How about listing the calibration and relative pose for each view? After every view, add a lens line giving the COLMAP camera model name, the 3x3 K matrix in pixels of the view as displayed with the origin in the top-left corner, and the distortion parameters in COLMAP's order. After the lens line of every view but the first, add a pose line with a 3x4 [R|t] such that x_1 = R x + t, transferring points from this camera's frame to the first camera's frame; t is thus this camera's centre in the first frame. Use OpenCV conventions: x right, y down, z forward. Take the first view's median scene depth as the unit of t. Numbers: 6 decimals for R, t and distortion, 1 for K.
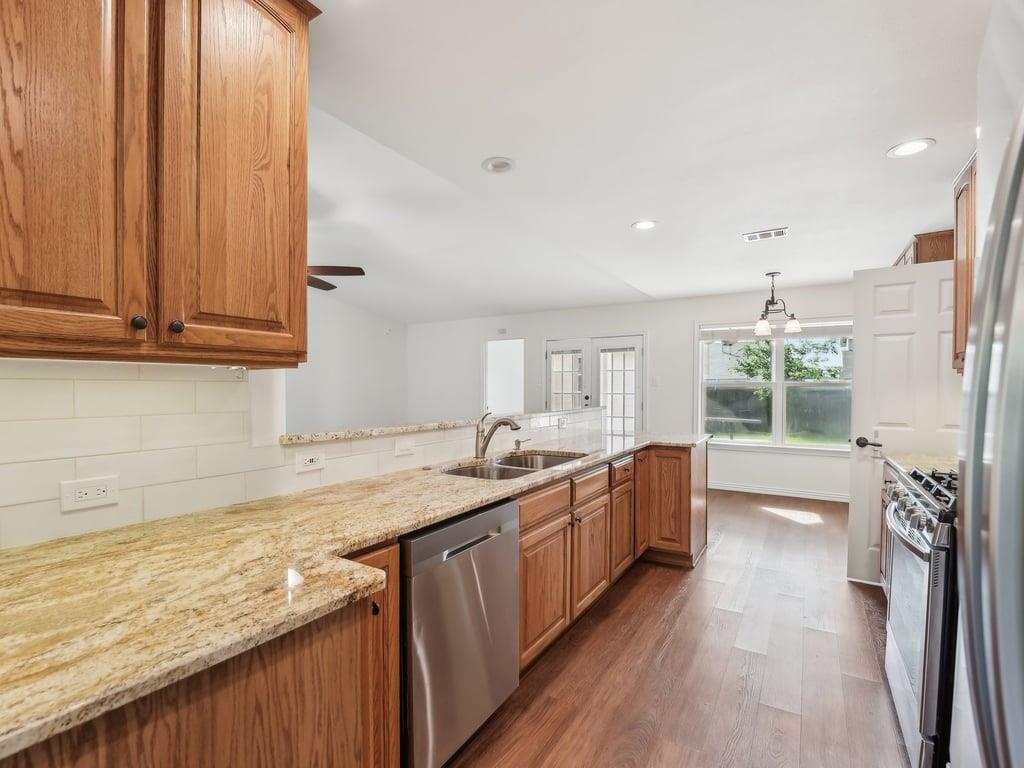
lens RADIAL K [[470.7, 0, 509.2], [0, 470.7, 394.7], [0, 0, 1]] dist [-0.001422, -0.000069]
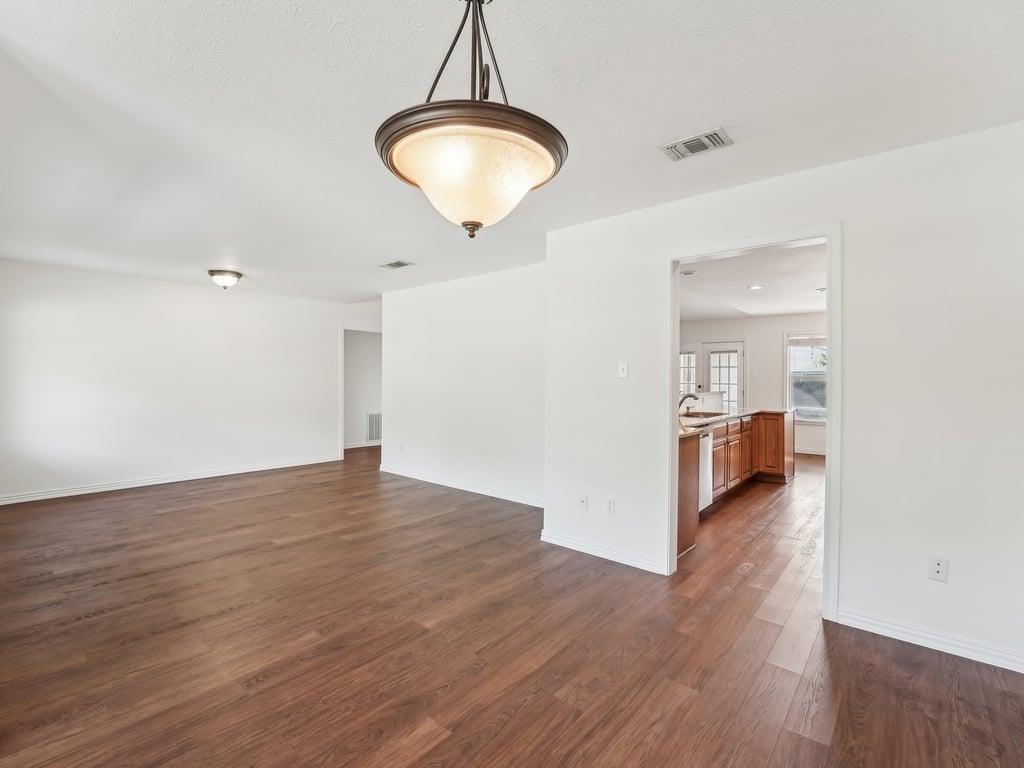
lens RADIAL K [[470.7, 0, 515.1], [0, 470.7, 373.6], [0, 0, 1]] dist [-0.001422, -0.000069]
pose [[0.990462, 0.005117, -0.137691, -0.359592], [-0.008794, 0.999620, -0.026108, 0.017095], [0.137505, 0.027070, 0.990131, -0.858421]]
